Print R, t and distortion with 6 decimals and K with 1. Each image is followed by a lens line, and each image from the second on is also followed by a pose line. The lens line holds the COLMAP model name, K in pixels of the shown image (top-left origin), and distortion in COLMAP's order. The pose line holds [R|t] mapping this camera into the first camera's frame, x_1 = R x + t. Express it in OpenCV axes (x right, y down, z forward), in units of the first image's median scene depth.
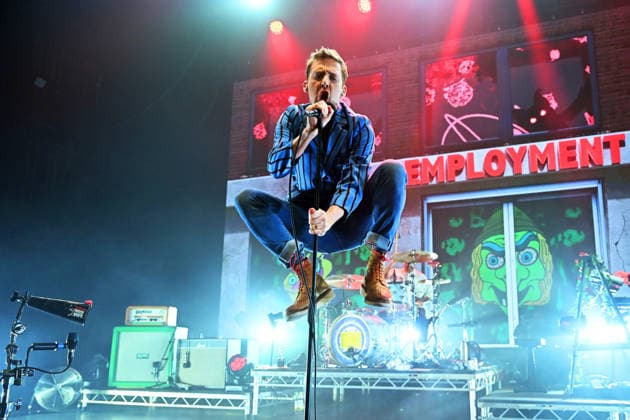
lens RADIAL K [[527.8, 0, 372.4], [0, 527.8, 252.8], [0, 0, 1]] dist [0.004498, 0.003621]
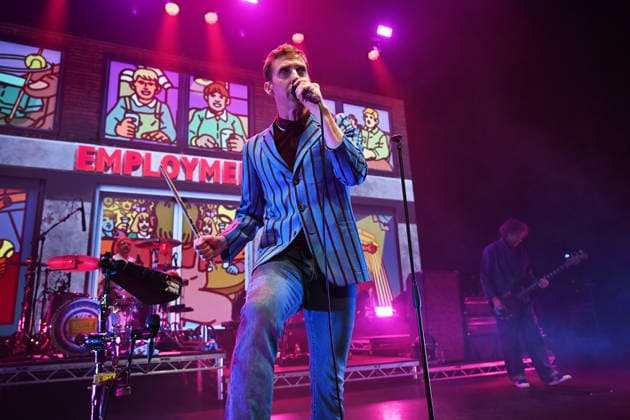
lens RADIAL K [[451.3, 0, 314.2], [0, 451.3, 205.2], [0, 0, 1]] dist [0.019886, 0.020252]
pose [[0.727777, 0.149057, 0.669419, -0.184018], [-0.082148, 0.988014, -0.130688, 0.014708], [-0.680876, 0.040120, 0.731299, 0.074257]]
